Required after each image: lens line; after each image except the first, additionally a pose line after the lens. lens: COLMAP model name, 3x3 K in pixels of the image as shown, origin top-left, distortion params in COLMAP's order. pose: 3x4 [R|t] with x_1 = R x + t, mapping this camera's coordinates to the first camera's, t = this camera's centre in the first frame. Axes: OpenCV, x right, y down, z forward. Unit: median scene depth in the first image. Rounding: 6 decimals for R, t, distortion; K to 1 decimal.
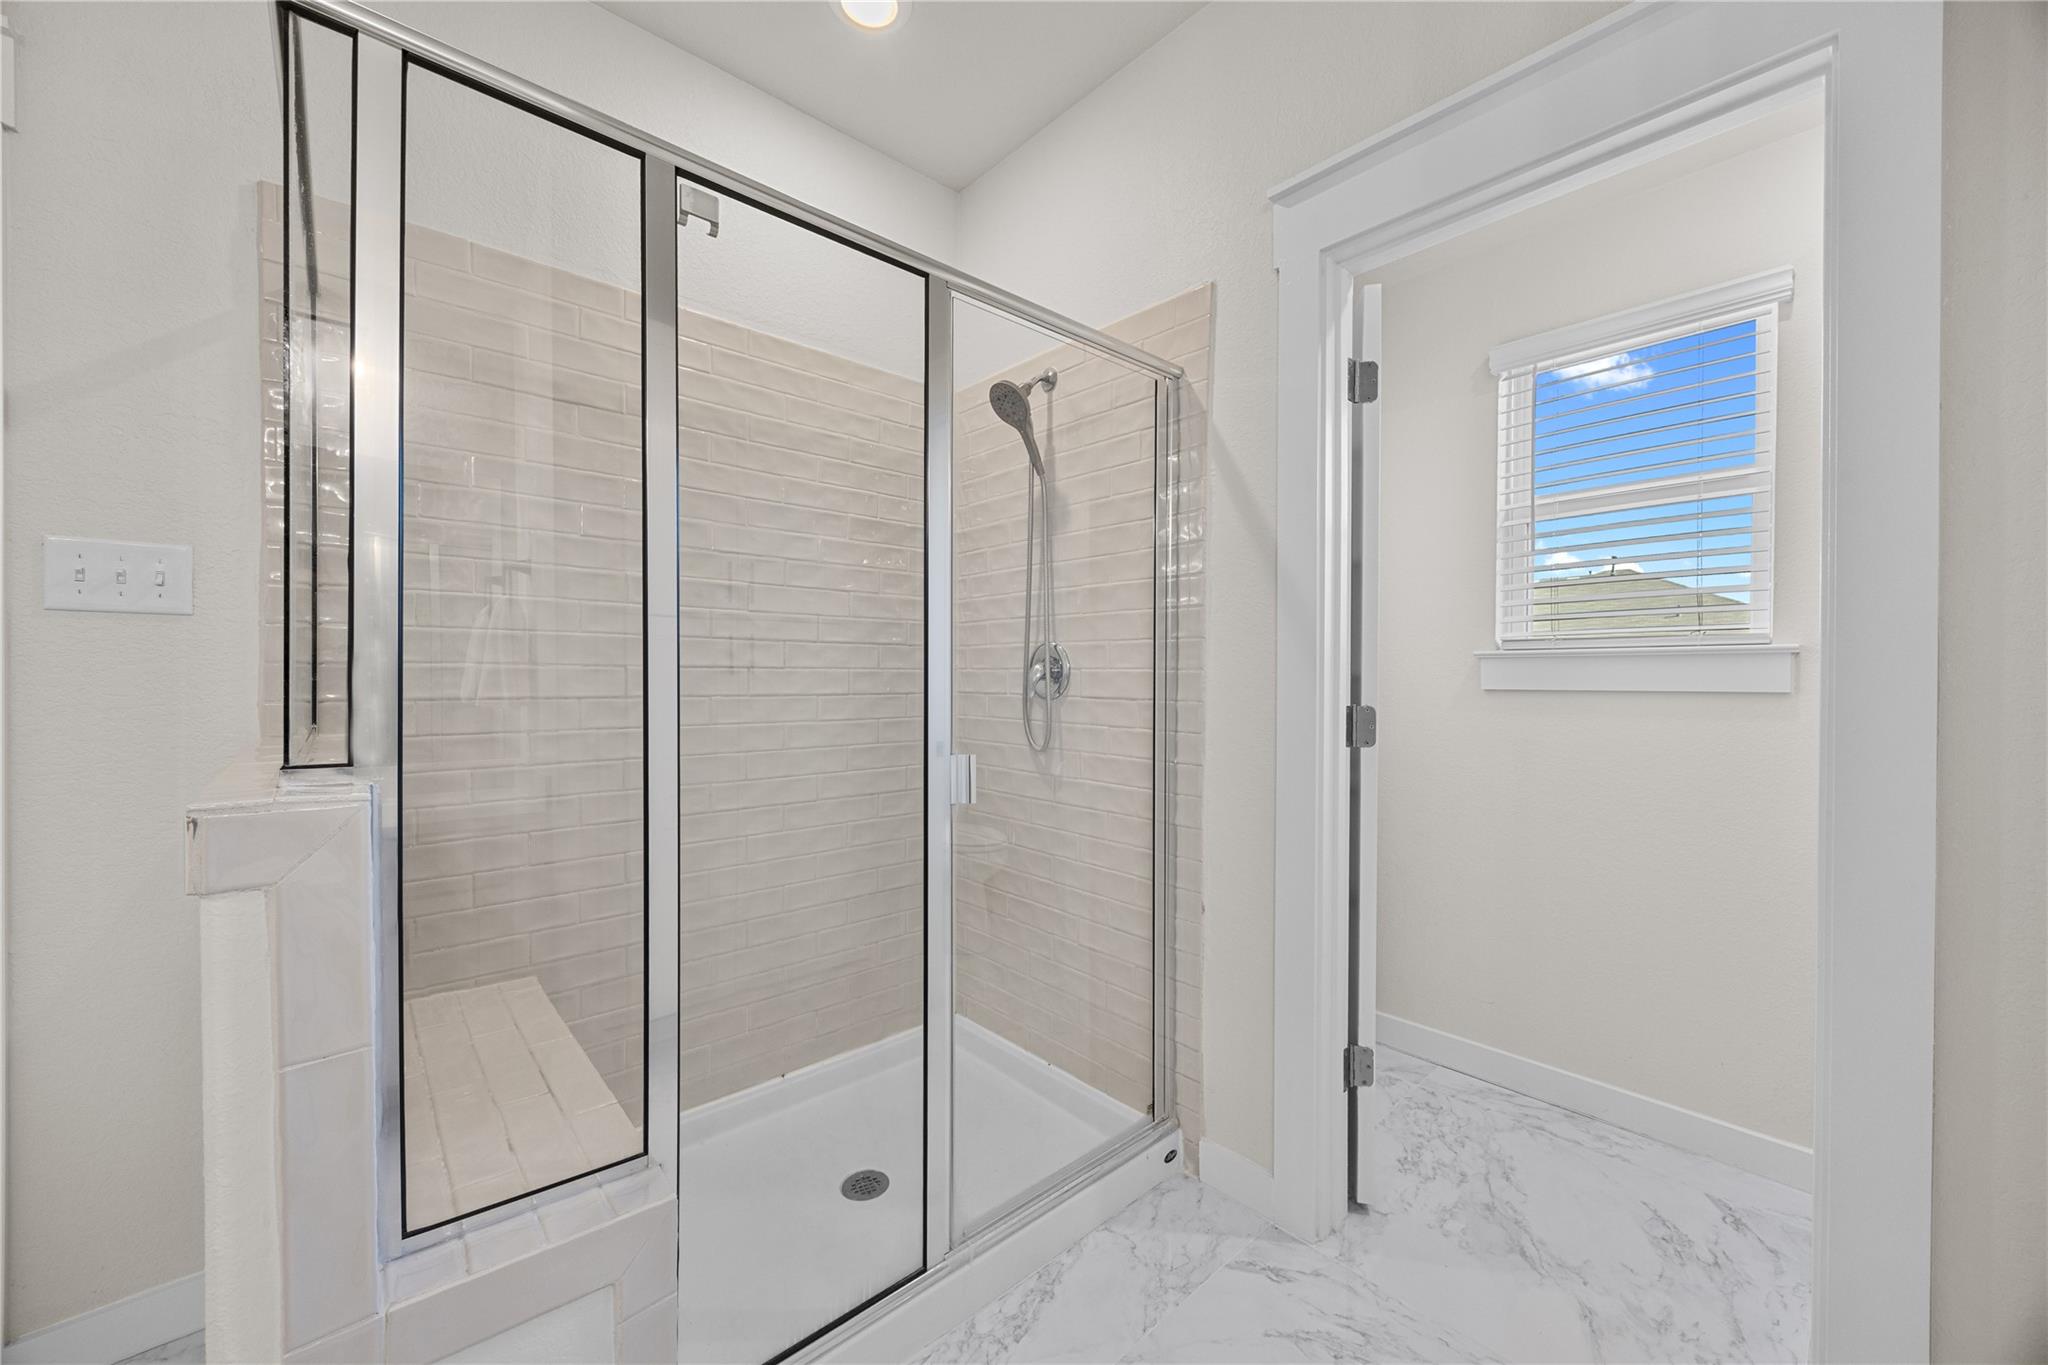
lens RADIAL K [[776.8, 0, 1027.2], [0, 776.8, 679.7], [0, 0, 1]] dist [-0.003496, 0.000224]
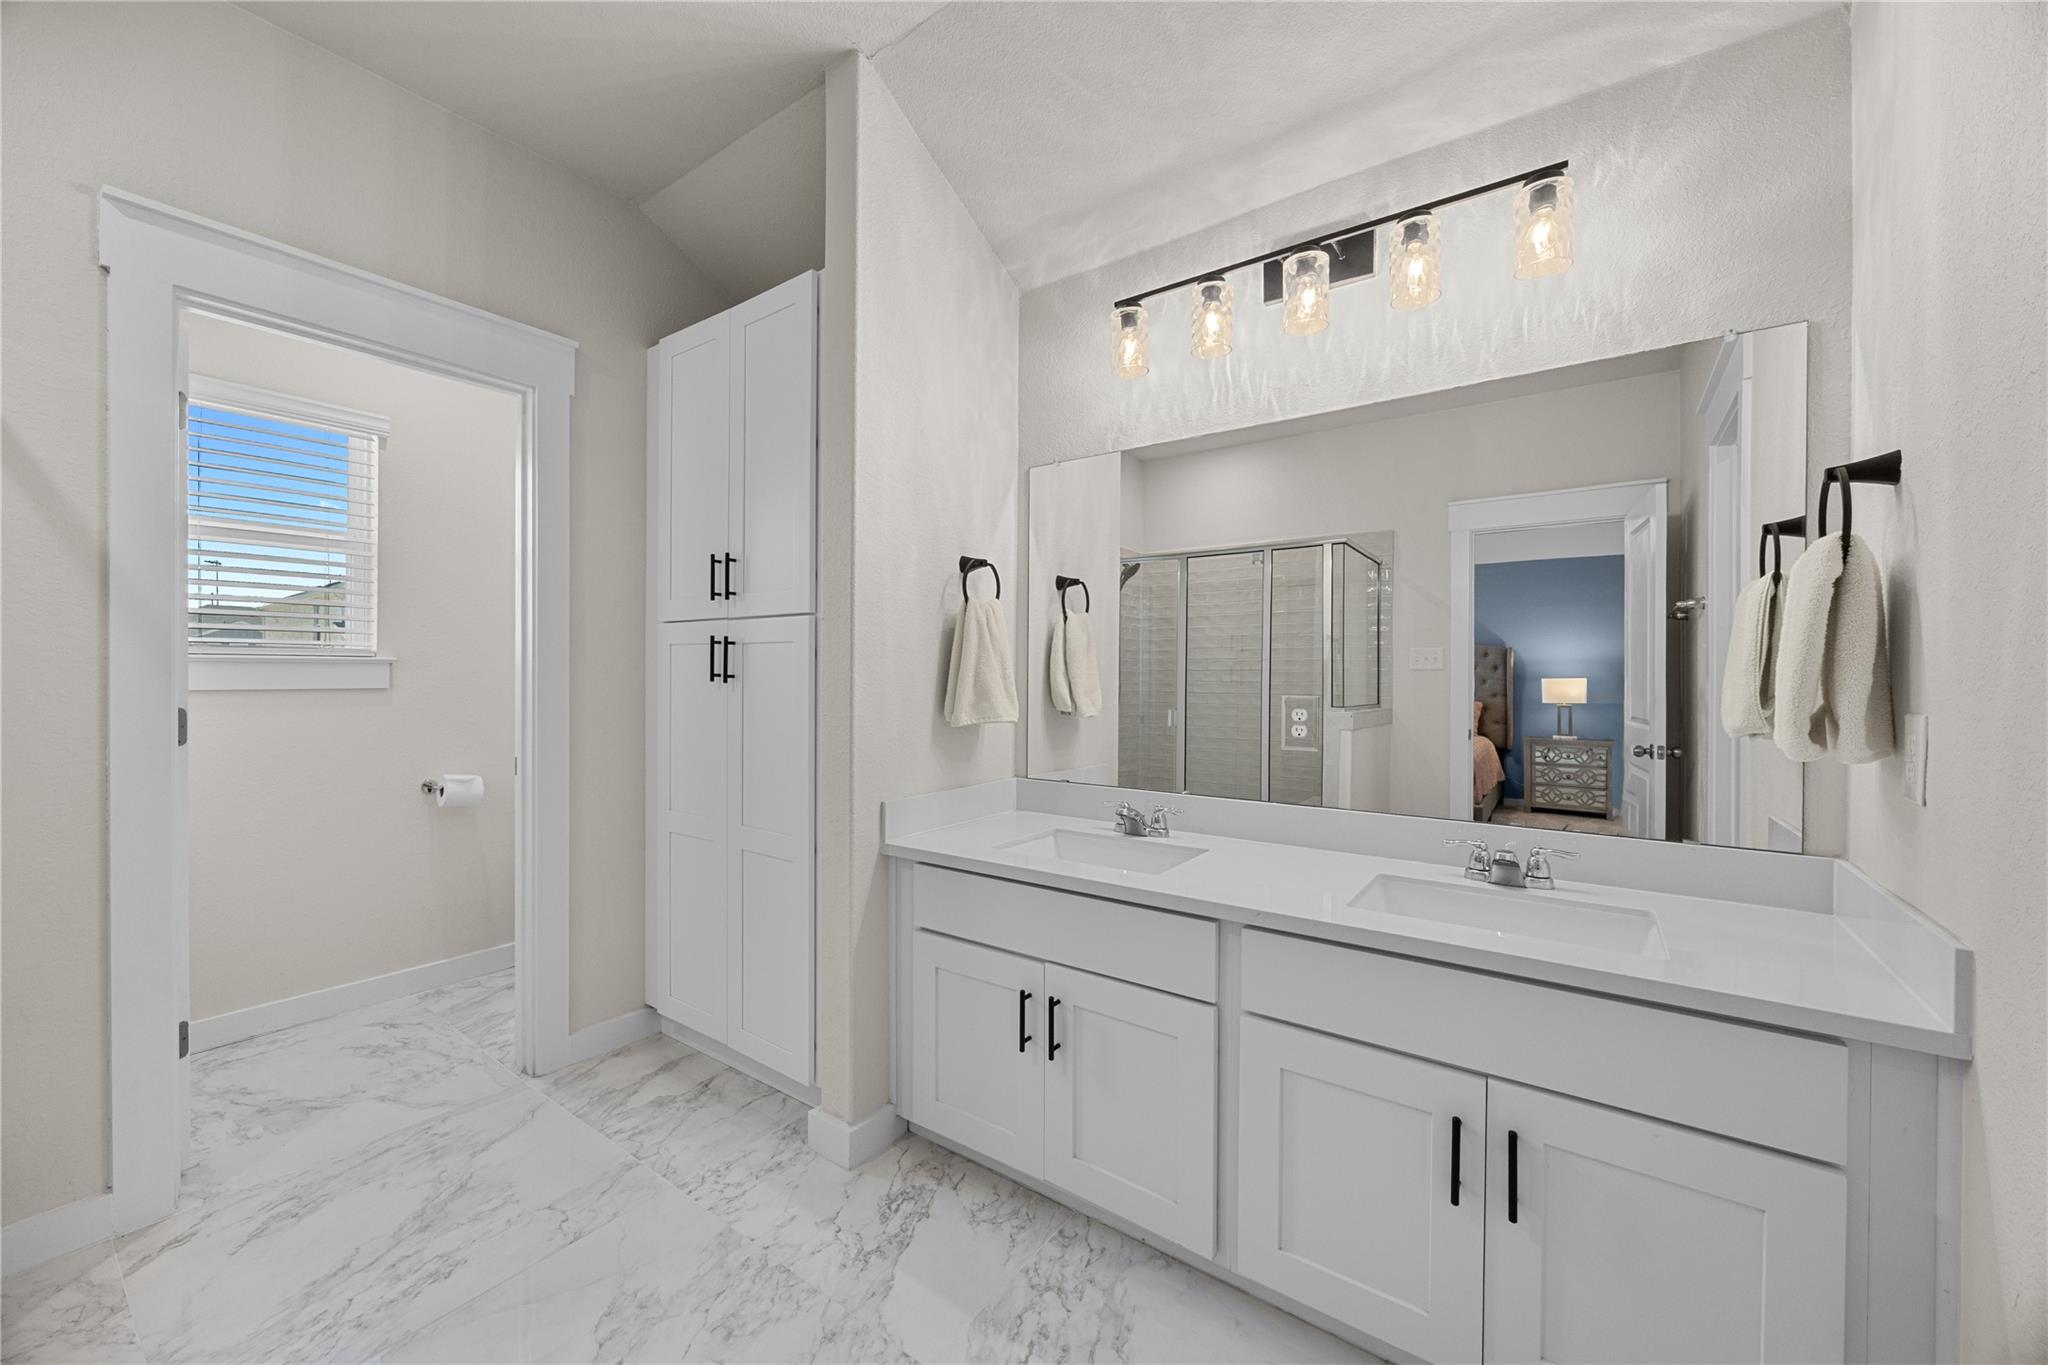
lens RADIAL K [[776.8, 0, 1020.2], [0, 776.8, 676.2], [0, 0, 1]] dist [-0.003496, 0.000224]
pose [[-0.213444, -0.002929, 0.976951, -0.919713], [0.002452, 0.999991, 0.003533, -0.011426], [-0.976952, 0.003150, -0.213435, 0.087411]]
